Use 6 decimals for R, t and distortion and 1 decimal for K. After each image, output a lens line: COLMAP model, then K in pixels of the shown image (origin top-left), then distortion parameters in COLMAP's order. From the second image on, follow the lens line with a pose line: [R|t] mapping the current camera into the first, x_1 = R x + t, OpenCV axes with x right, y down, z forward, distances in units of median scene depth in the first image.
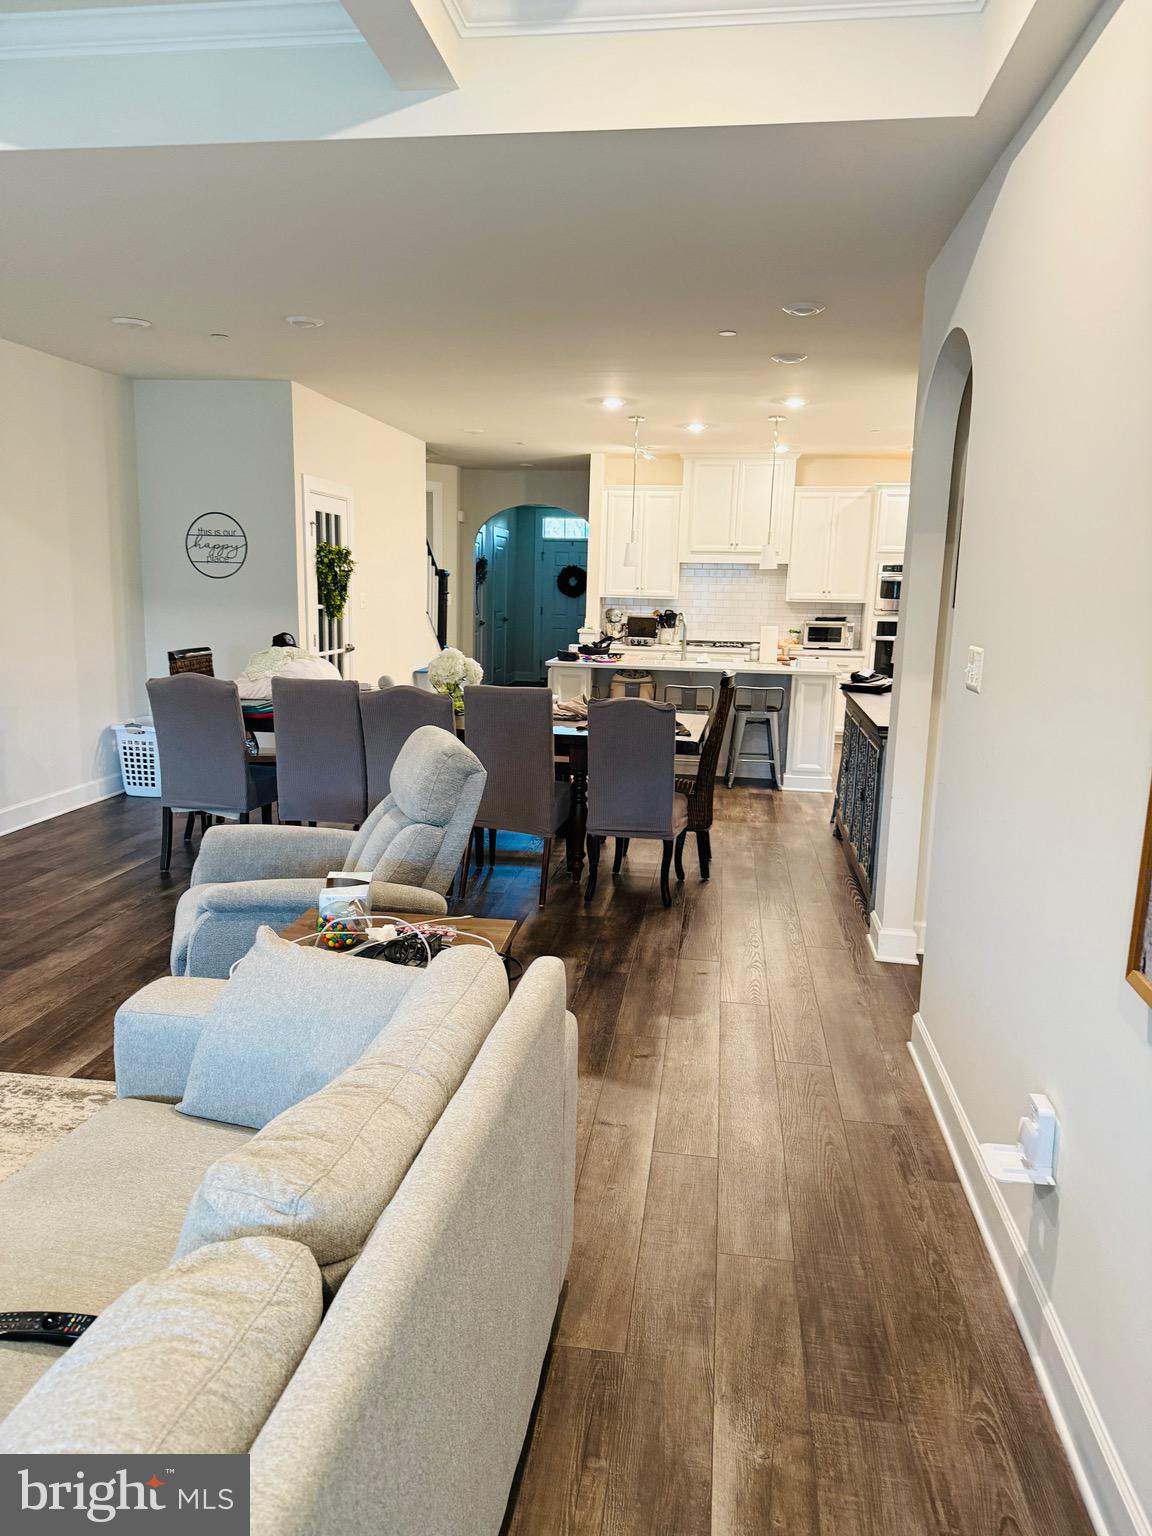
lens RADIAL K [[1071.7, 0, 576.0], [0, 1071.7, 768.0], [0, 0, 1]] dist [0.003272, -0.000994]
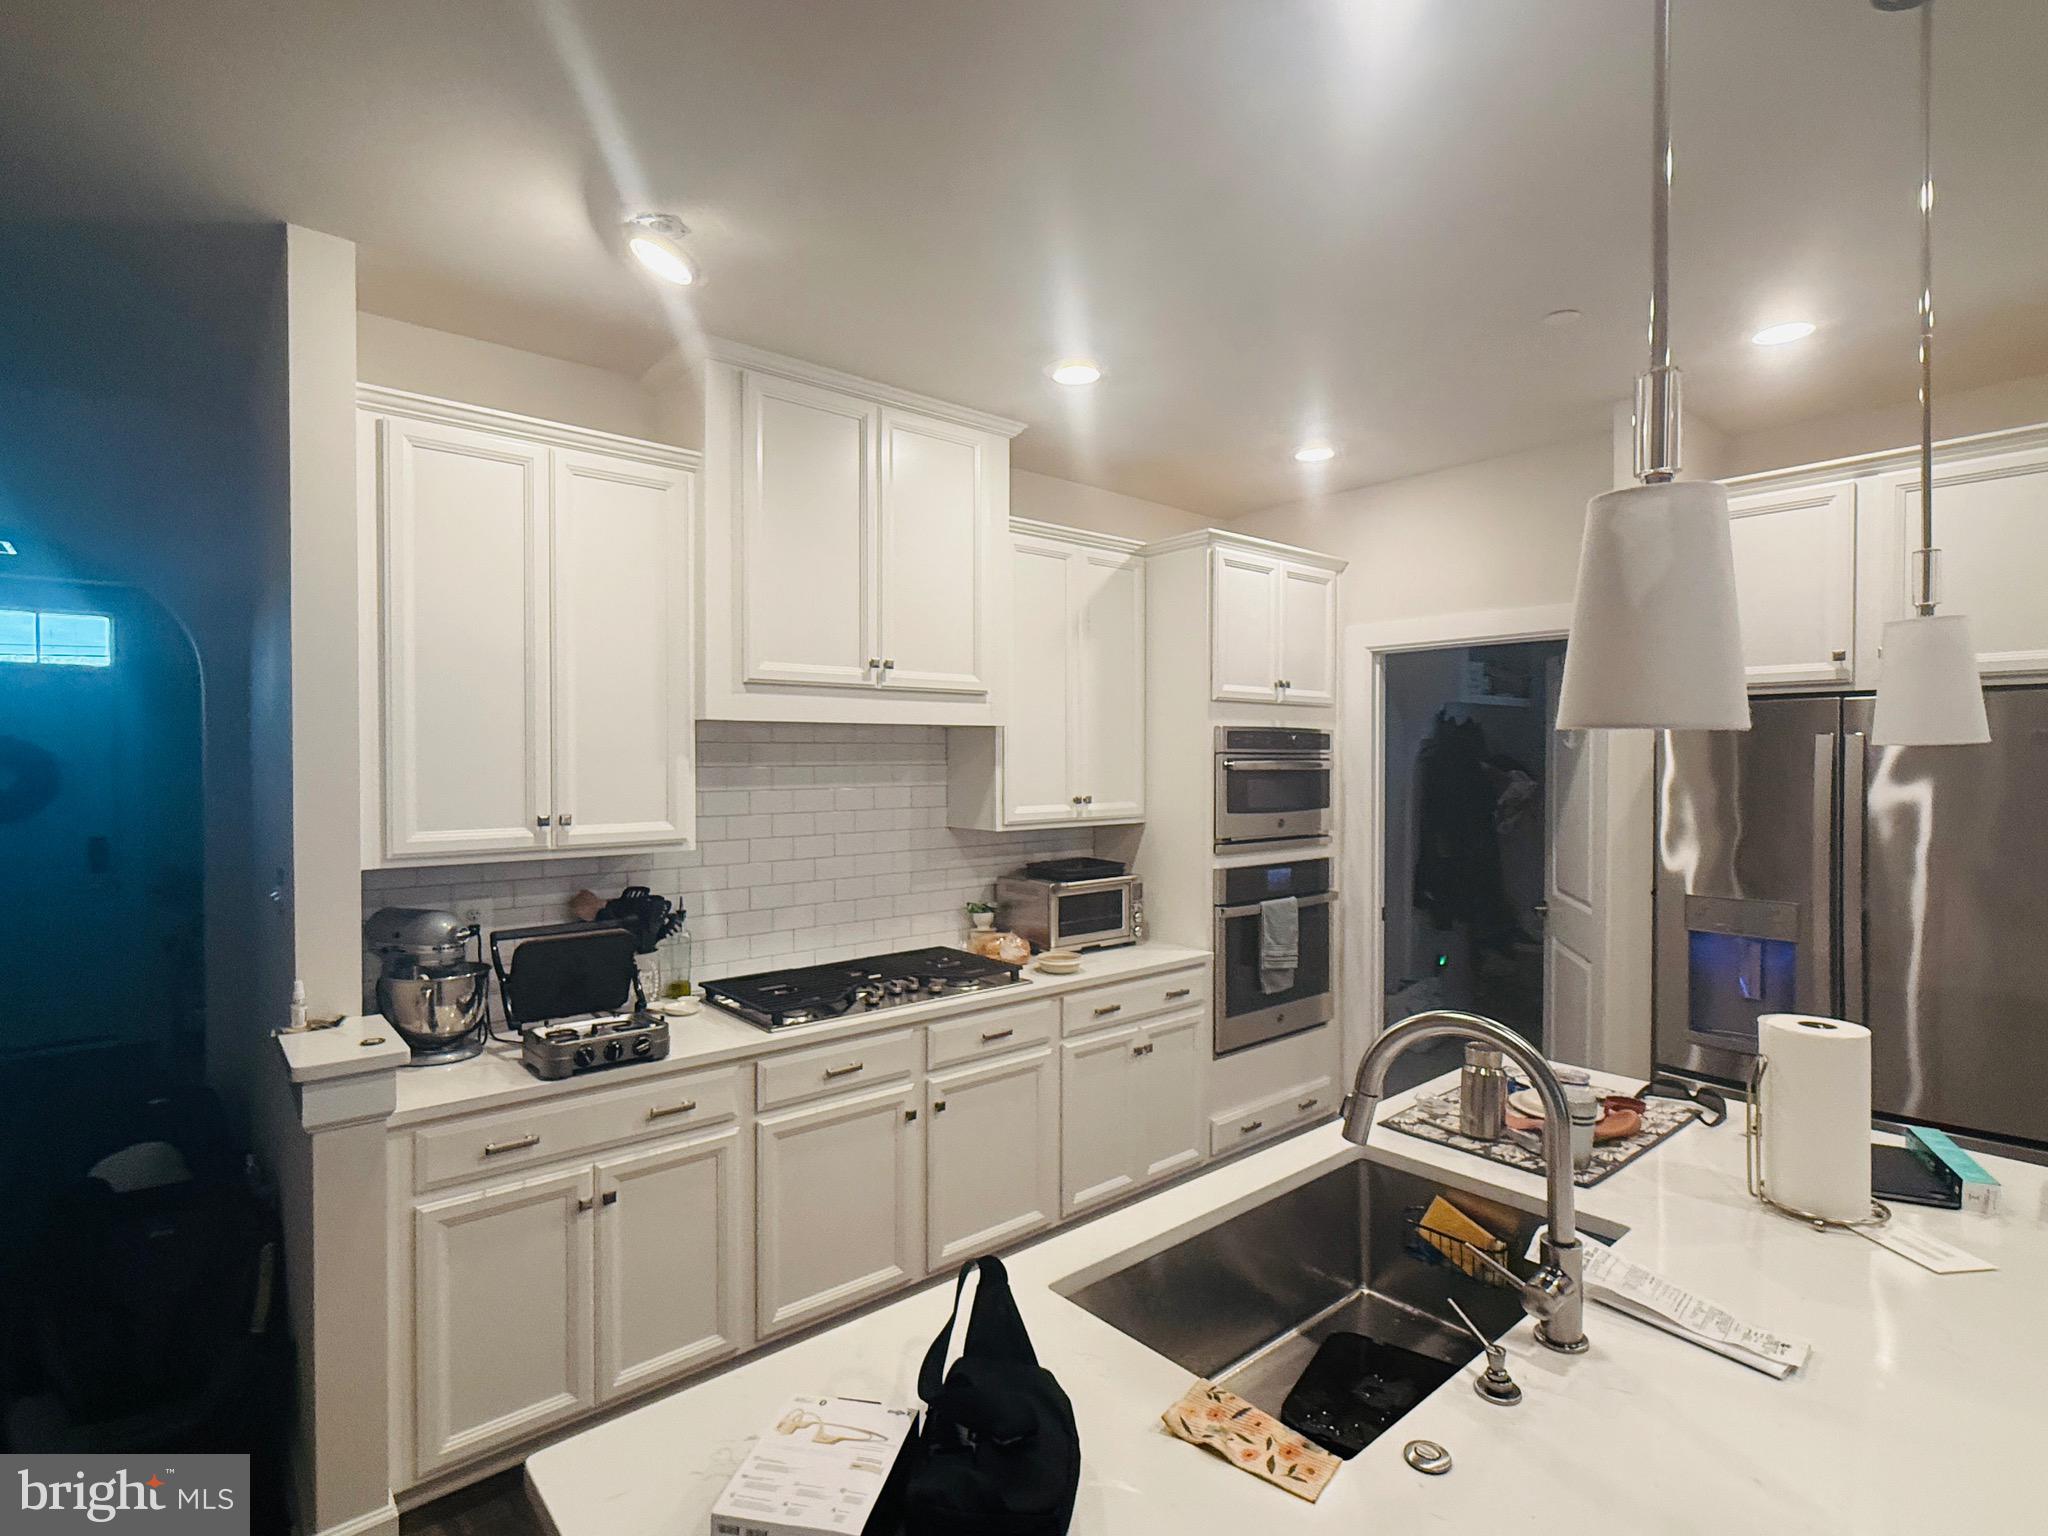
lens RADIAL K [[1006.0, 0, 1024.0], [0, 1006.0, 768.0], [0, 0, 1]] dist [0.000287, 0.000046]
pose [[0.659256, -0.023059, 0.751565, -0.045638], [0.138925, 0.986057, -0.091608, -0.144648], [-0.738973, 0.164804, 0.653267, 0.774668]]
